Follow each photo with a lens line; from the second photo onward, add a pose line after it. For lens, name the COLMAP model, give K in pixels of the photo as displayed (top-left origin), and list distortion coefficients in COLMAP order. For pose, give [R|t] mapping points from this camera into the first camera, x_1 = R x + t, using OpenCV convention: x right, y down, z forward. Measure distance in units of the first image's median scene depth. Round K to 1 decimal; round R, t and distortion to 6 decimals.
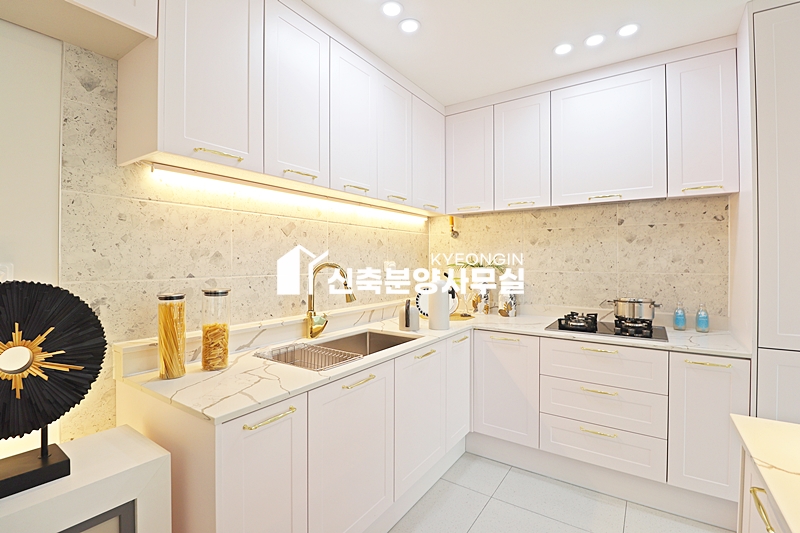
lens RADIAL K [[372.8, 0, 398.3], [0, 372.8, 260.7], [0, 0, 1]] dist [-0.000184, -0.012466]
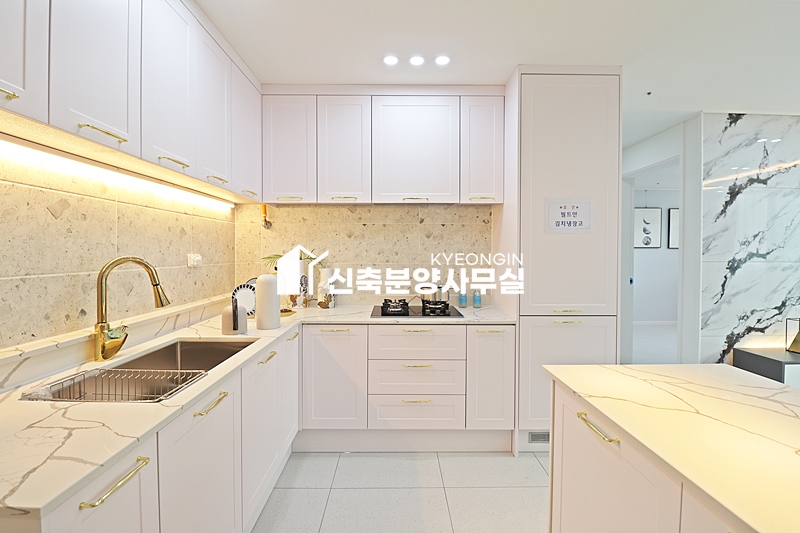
lens RADIAL K [[371.9, 0, 400.7], [0, 371.9, 258.9], [0, 0, 1]] dist [-0.001535, -0.012730]
pose [[0.823027, -0.008866, 0.567933, -0.147366], [-0.001929, 0.999829, 0.018404, -0.004499], [-0.567999, -0.016242, 0.822869, 0.069444]]
